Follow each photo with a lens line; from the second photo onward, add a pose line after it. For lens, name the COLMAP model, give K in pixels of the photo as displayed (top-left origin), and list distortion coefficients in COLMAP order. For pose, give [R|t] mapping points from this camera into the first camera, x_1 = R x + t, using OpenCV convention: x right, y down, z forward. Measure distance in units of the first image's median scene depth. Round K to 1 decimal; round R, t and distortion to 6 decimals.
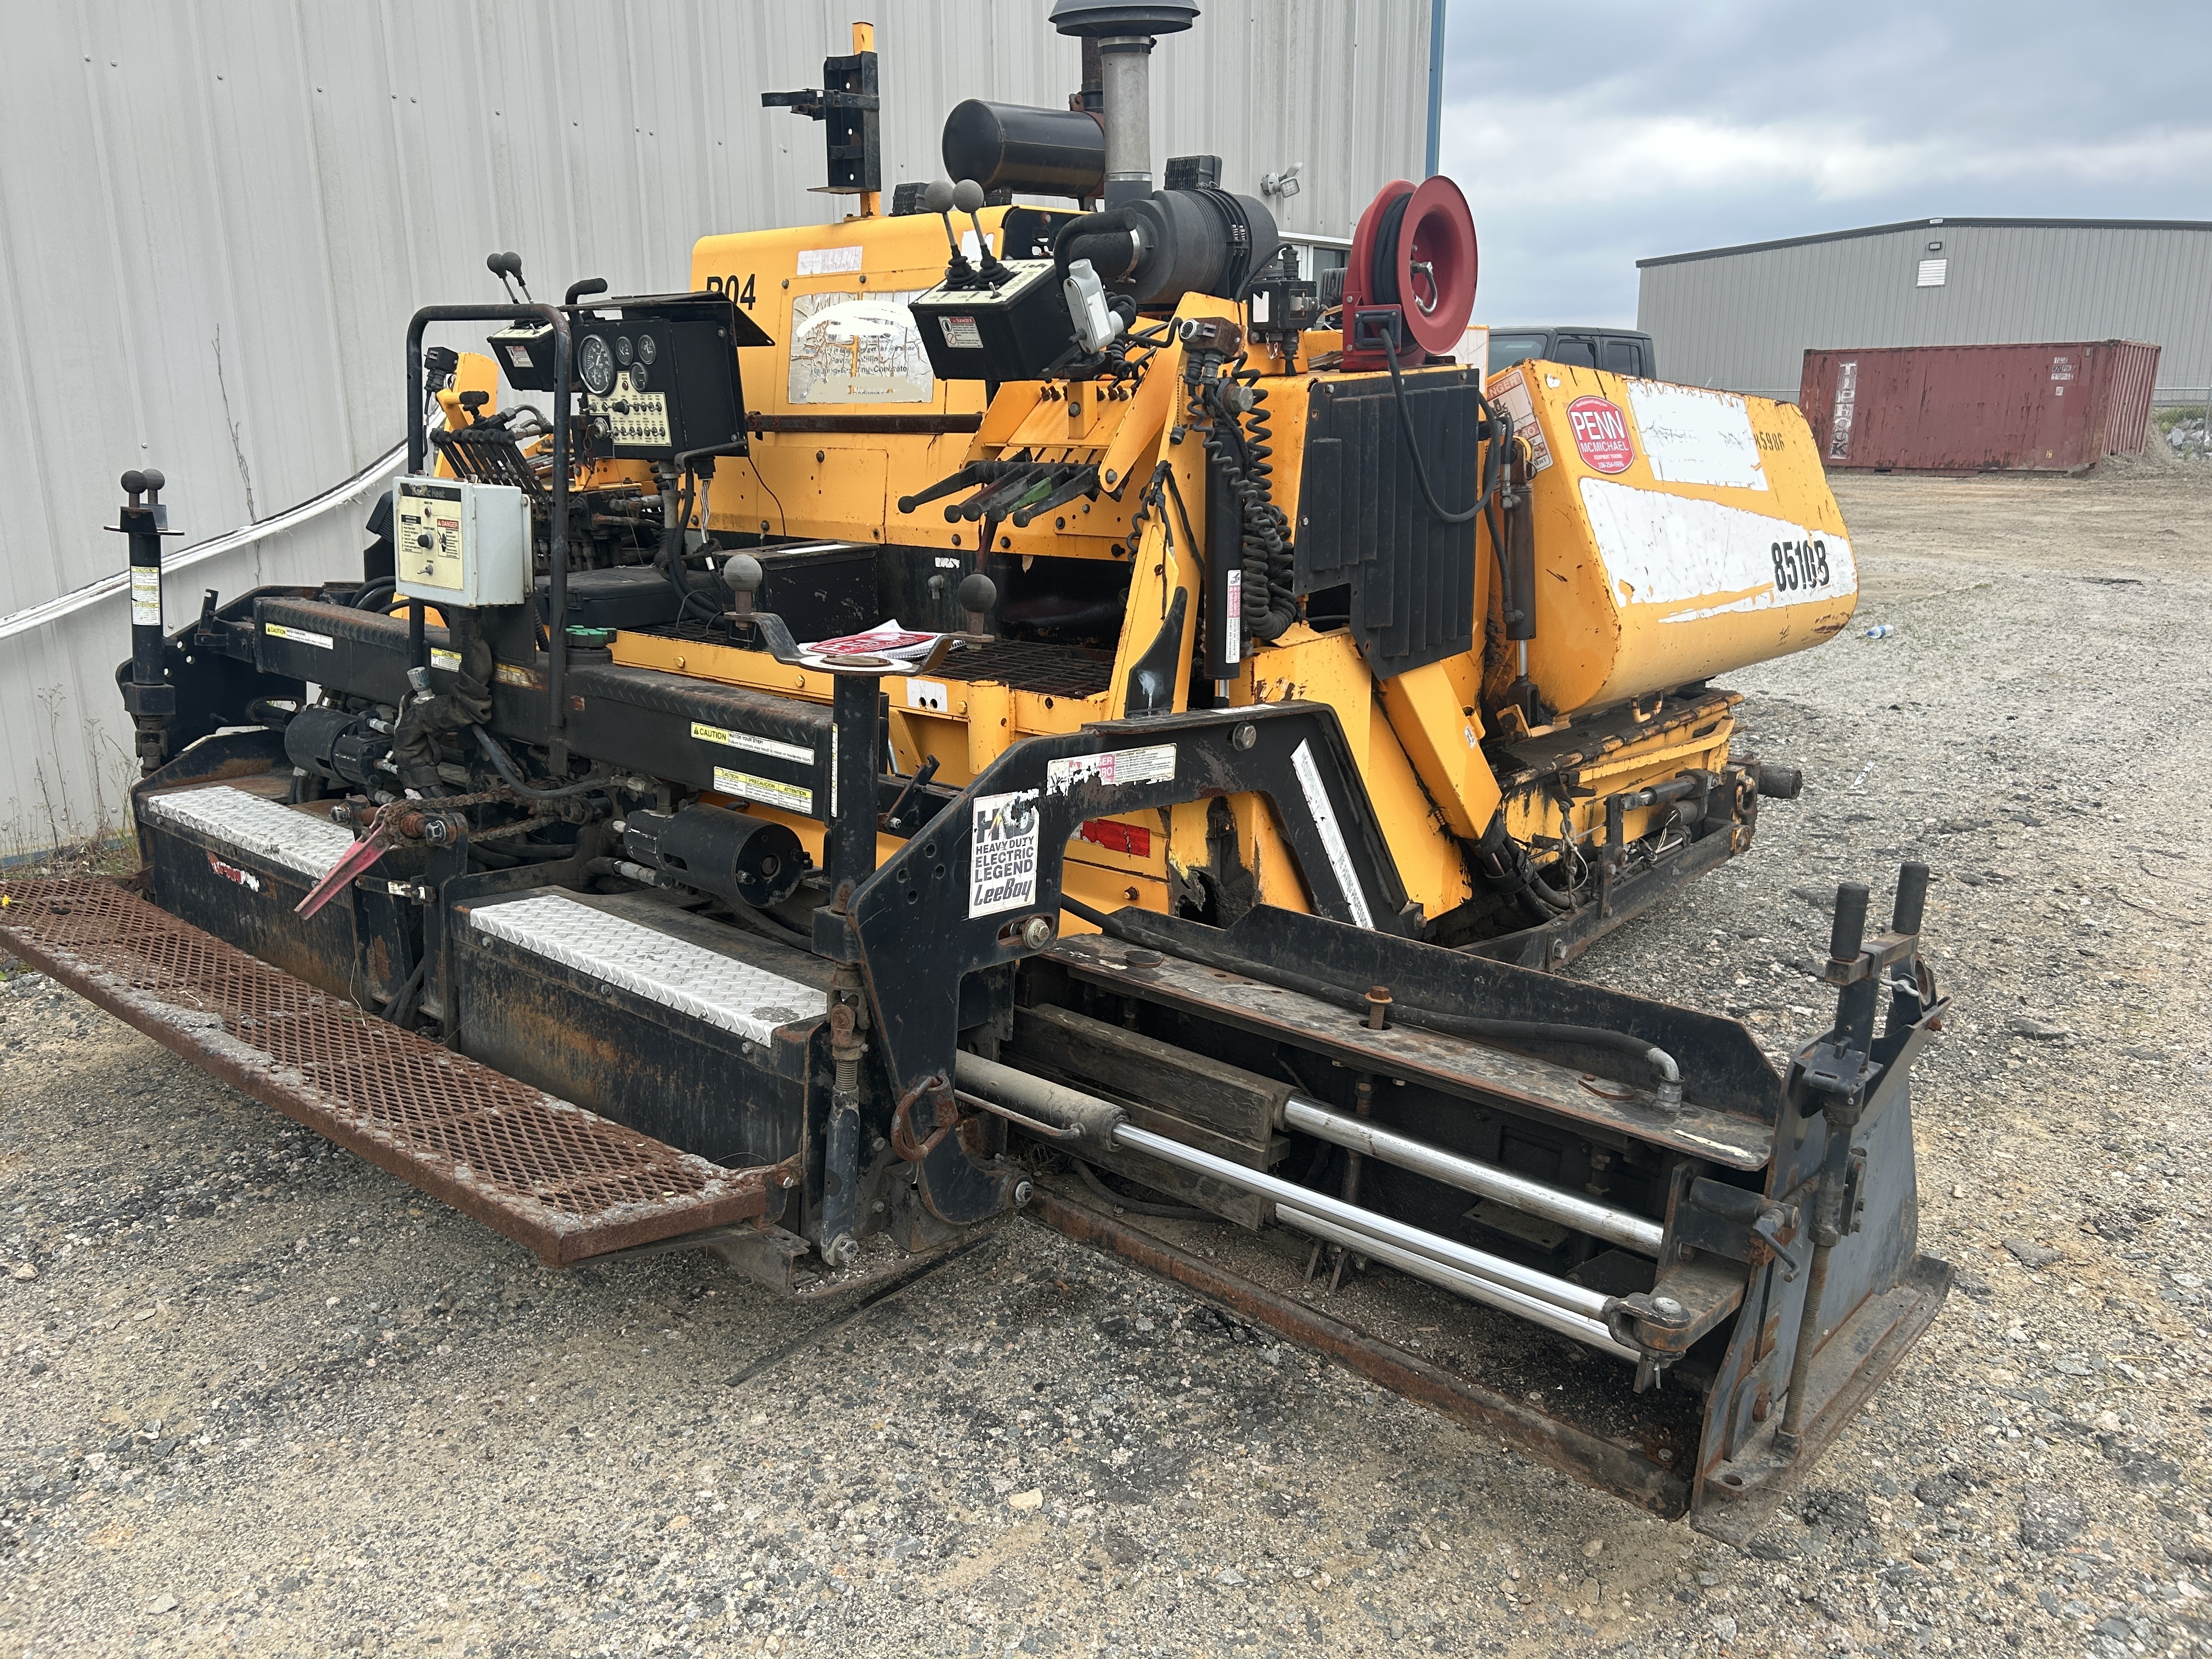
lens RADIAL K [[1658.7, 0, 1103.8], [0, 1658.7, 832.4], [0, 0, 1]] dist [0.052361, -0.059229]
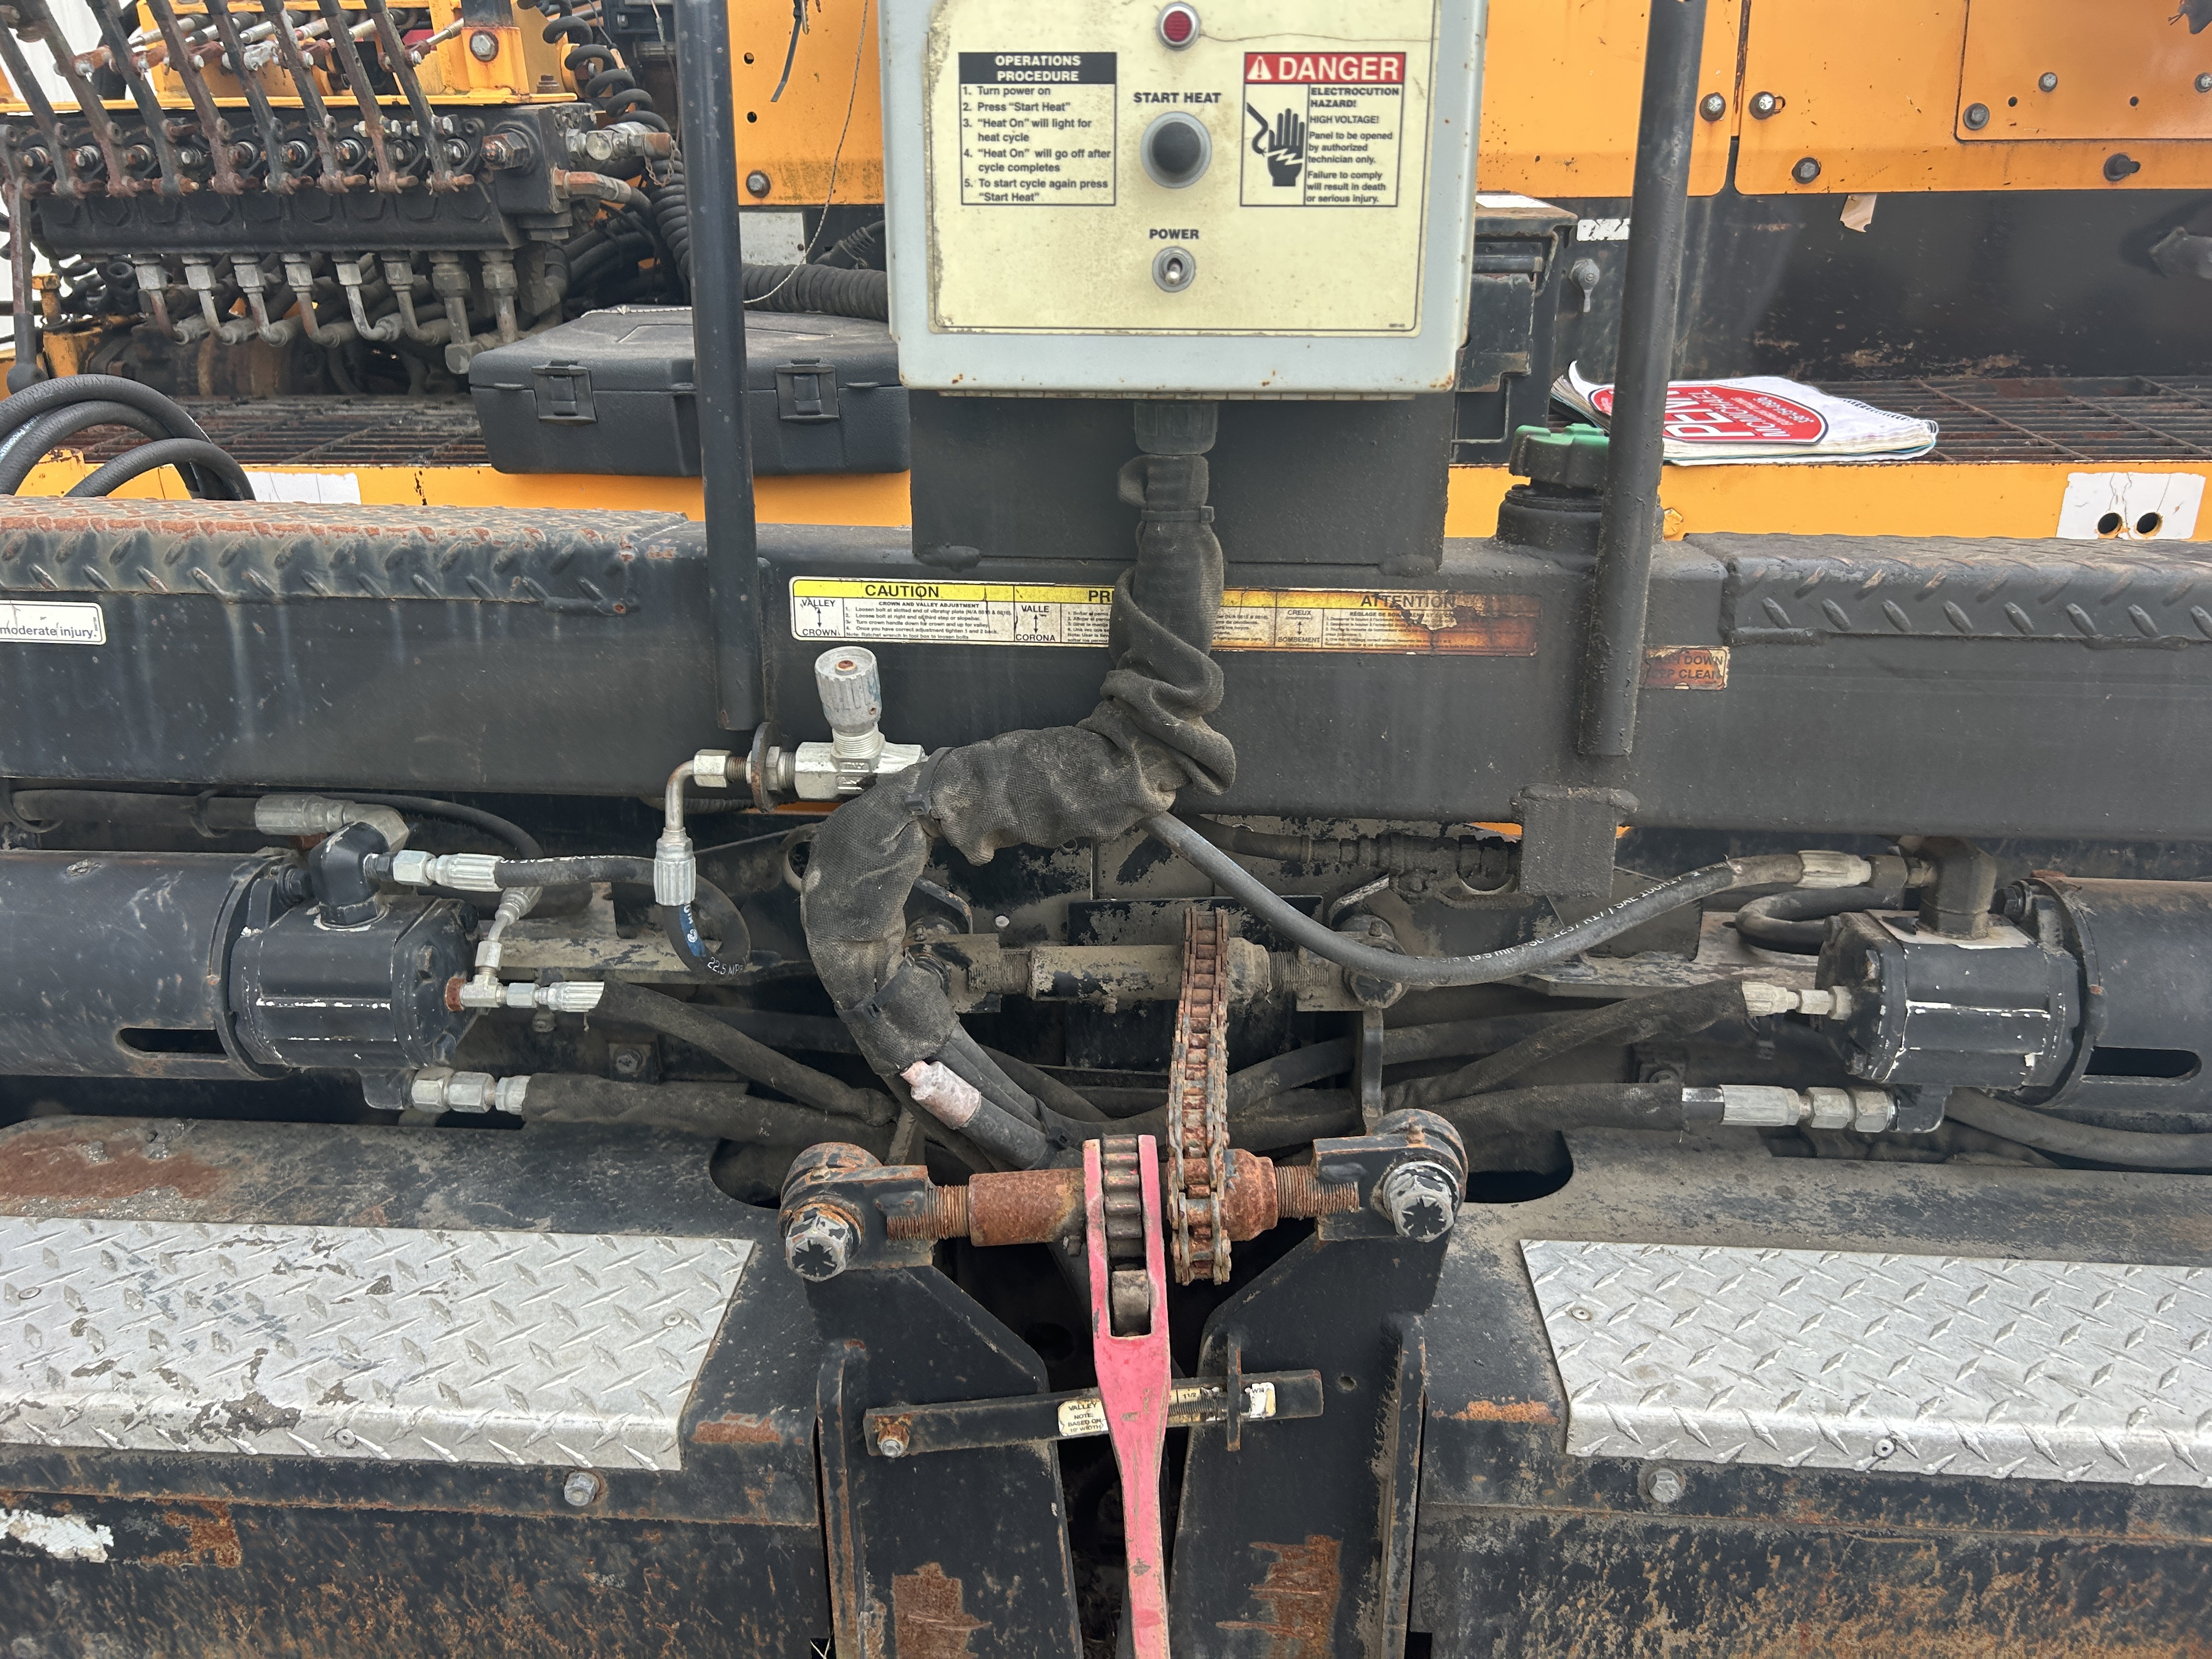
lens RADIAL K [[1761.2, 0, 1115.8], [0, 1761.2, 825.4], [0, 0, 1]] dist [0.061710, -0.096842]
pose [[0.788657, -0.225596, 0.571949, -0.578741], [0.162027, 0.973627, 0.160614, -0.115997], [-0.593099, -0.033998, 0.804411, 0.766532]]
